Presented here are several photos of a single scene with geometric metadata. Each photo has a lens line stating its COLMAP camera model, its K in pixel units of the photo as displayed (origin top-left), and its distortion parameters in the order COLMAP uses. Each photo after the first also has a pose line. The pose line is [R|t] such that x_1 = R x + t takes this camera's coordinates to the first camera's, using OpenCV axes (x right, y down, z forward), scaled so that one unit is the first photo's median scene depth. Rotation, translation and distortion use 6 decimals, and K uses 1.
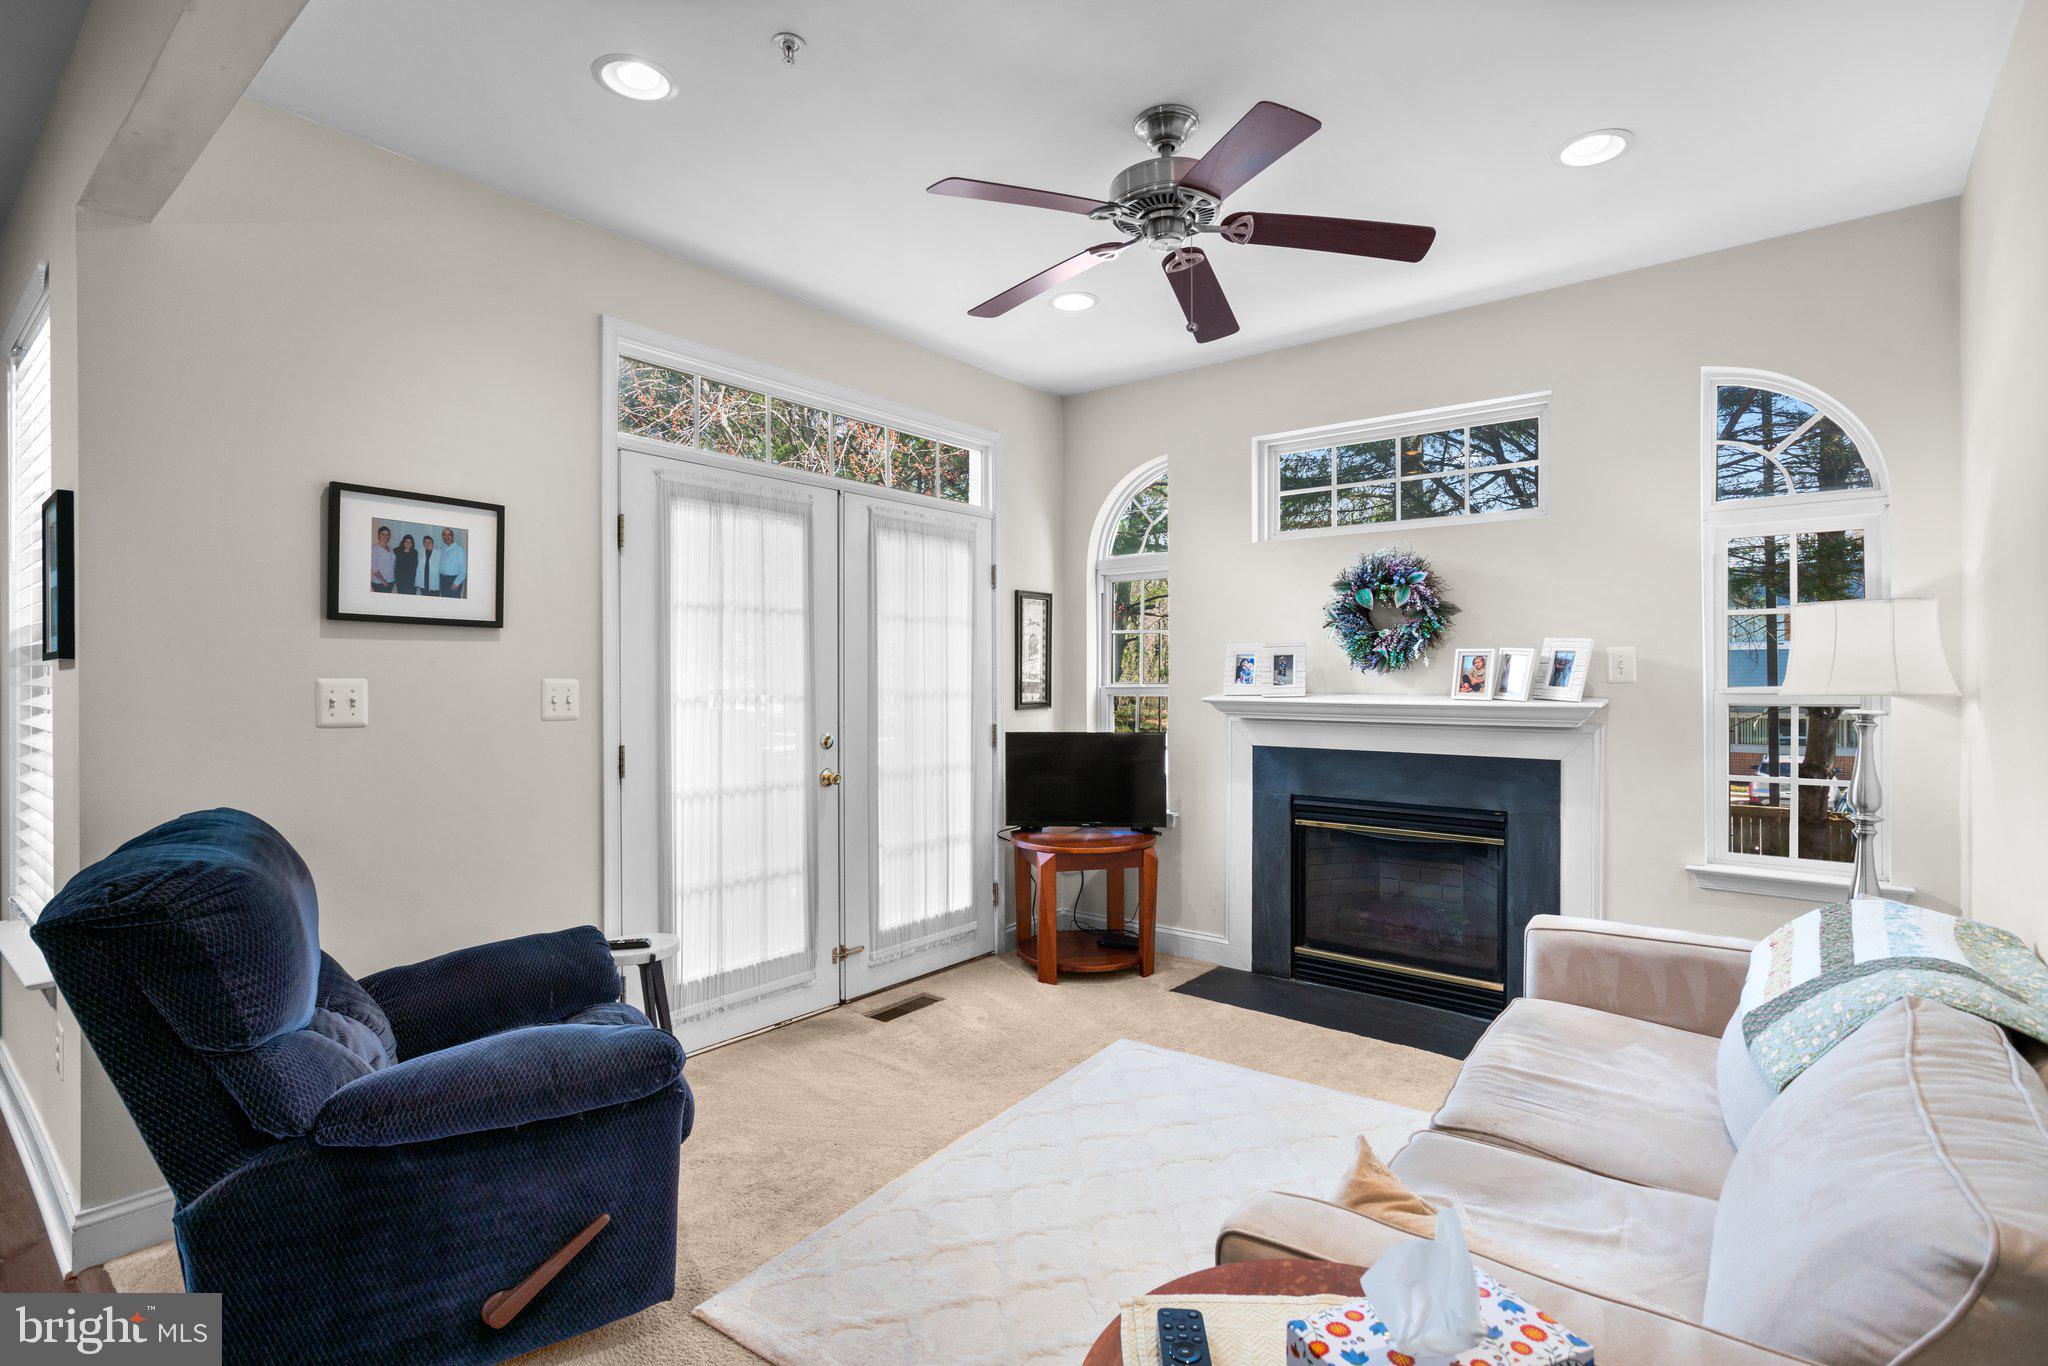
lens RADIAL K [[975.0, 0, 1008.3], [0, 975.0, 700.3], [0, 0, 1]] dist [-0.059300, 0.028186]
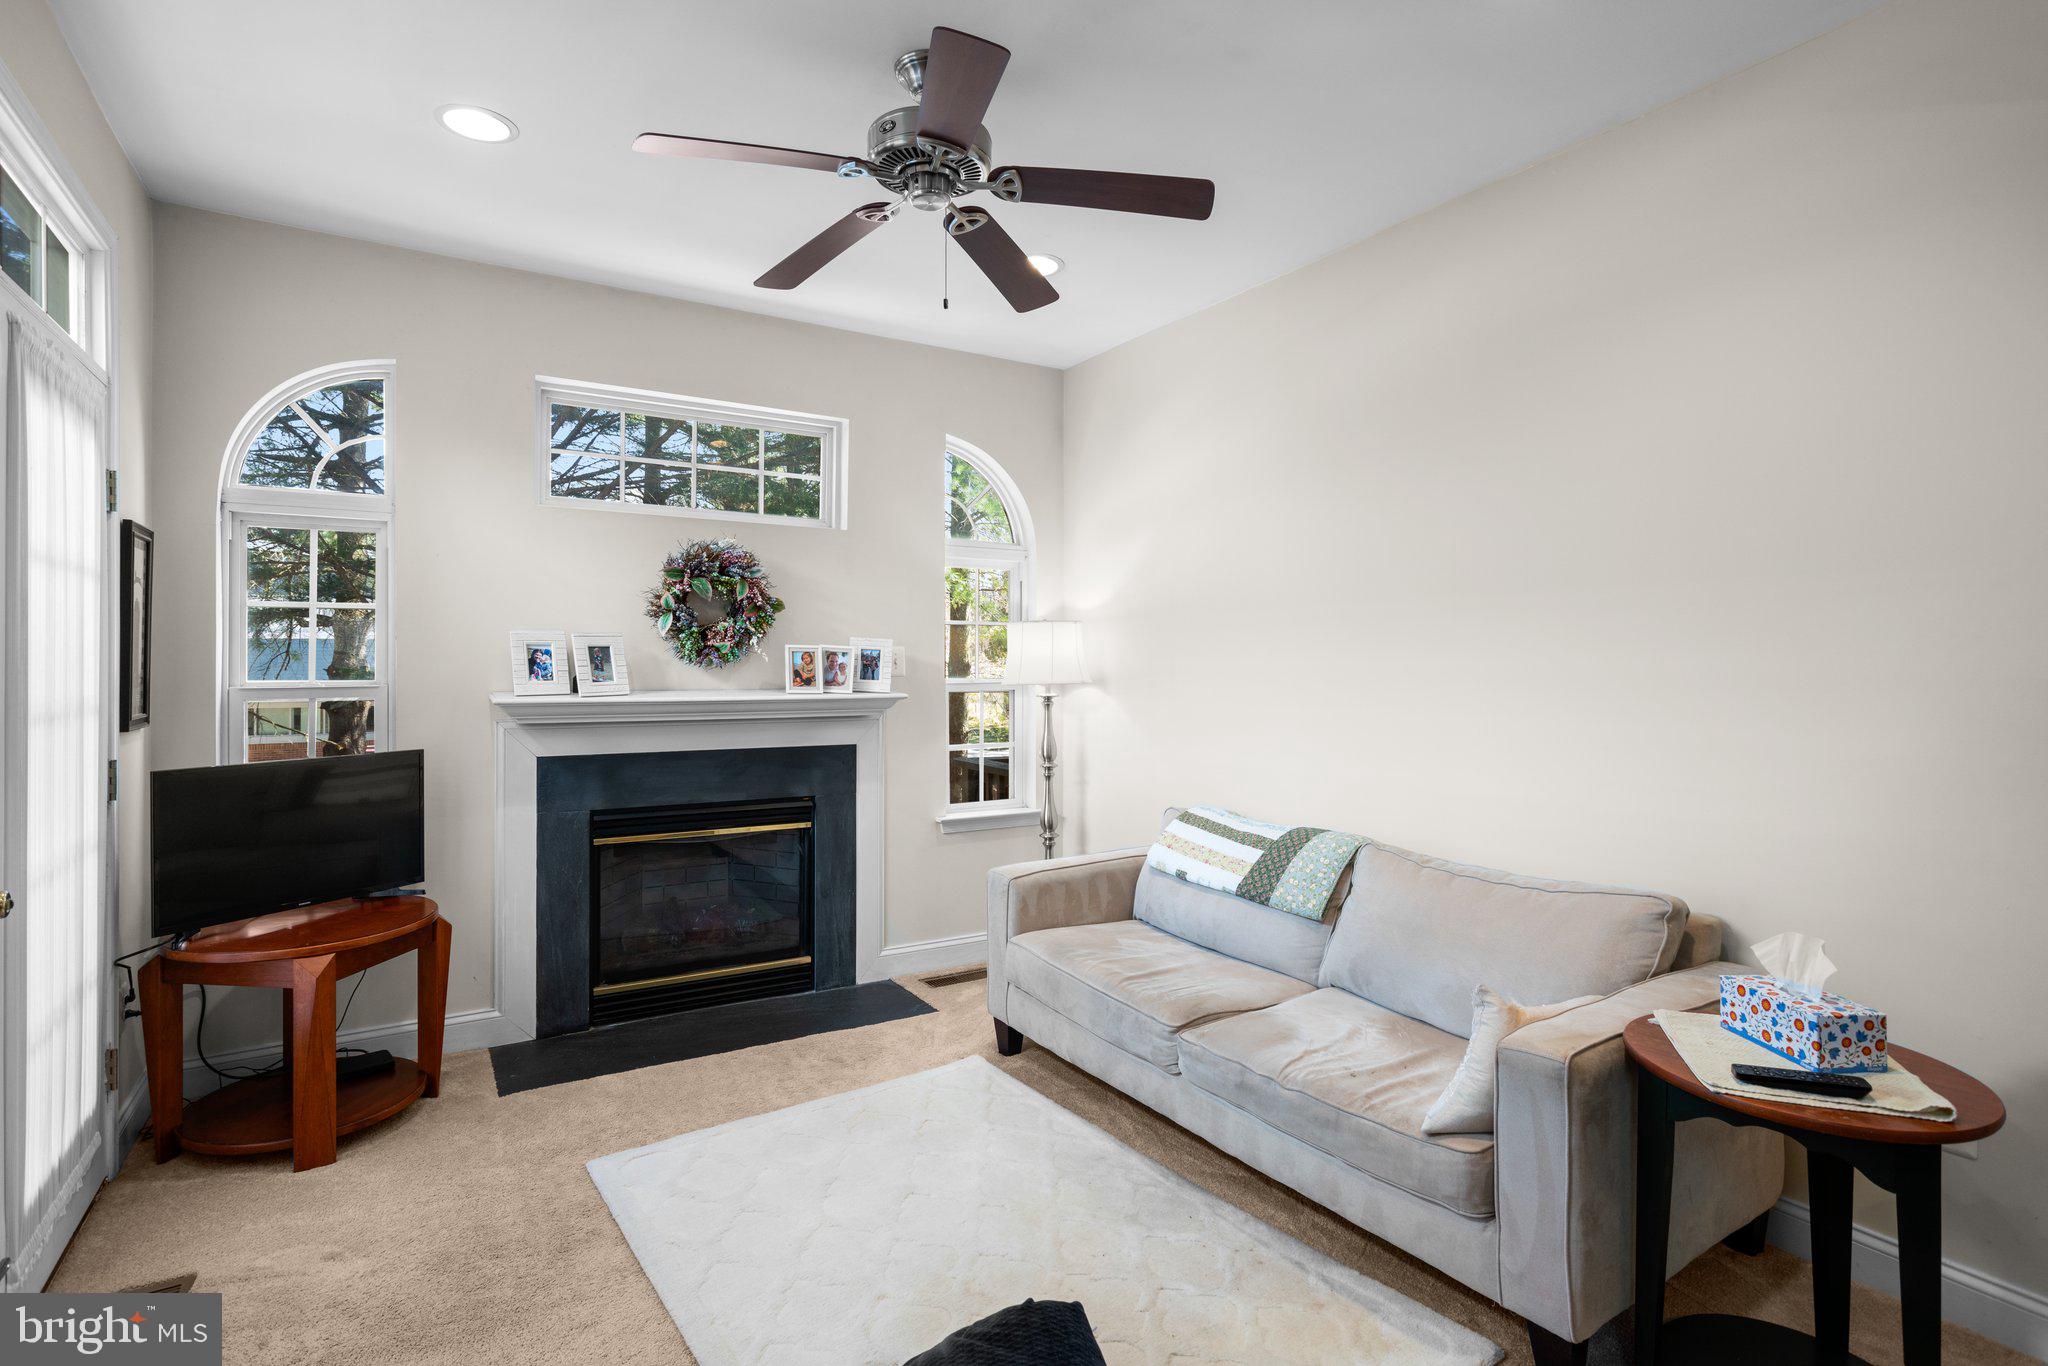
lens RADIAL K [[1002.0, 0, 1024.0], [0, 1002.0, 683.0], [0, 0, 1]] dist [-0.040756, 0.029187]
pose [[0.309361, -0.016236, 0.950806, -0.461967], [0.020433, 0.999737, 0.010423, -0.017443], [-0.950725, 0.016204, 0.309611, 0.409206]]
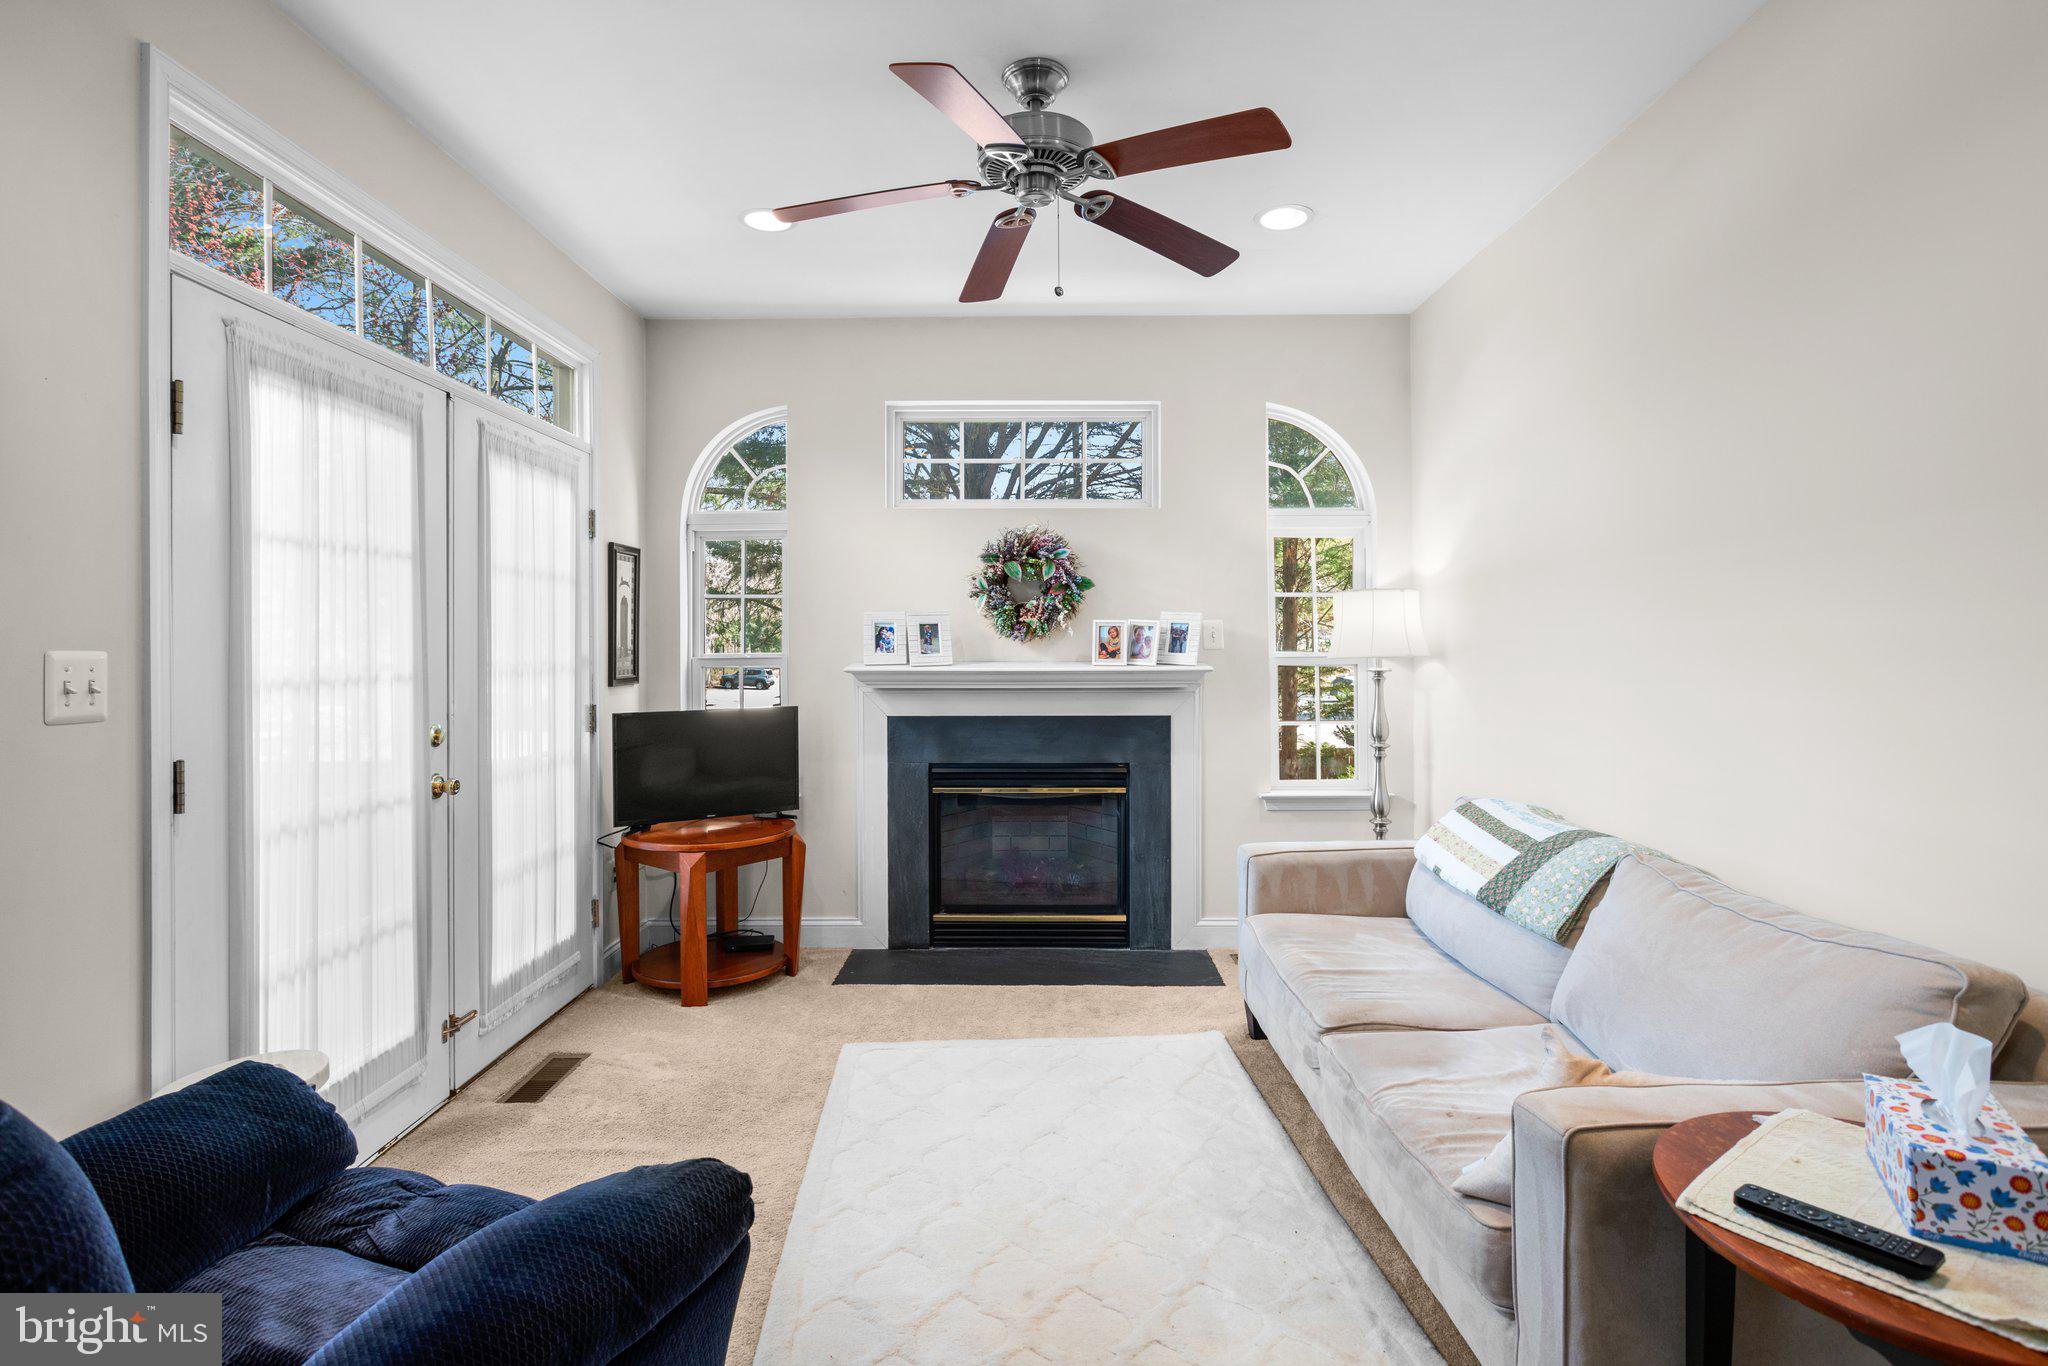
lens RADIAL K [[999.1, 0, 1026.3], [0, 999.1, 660.5], [0, 0, 1]] dist [-0.036385, 0.014652]
pose [[0.772771, -0.011918, 0.634573, -0.314896], [0.018833, 0.999814, -0.004156, -0.002910], [-0.634405, 0.015163, 0.772852, 0.153568]]
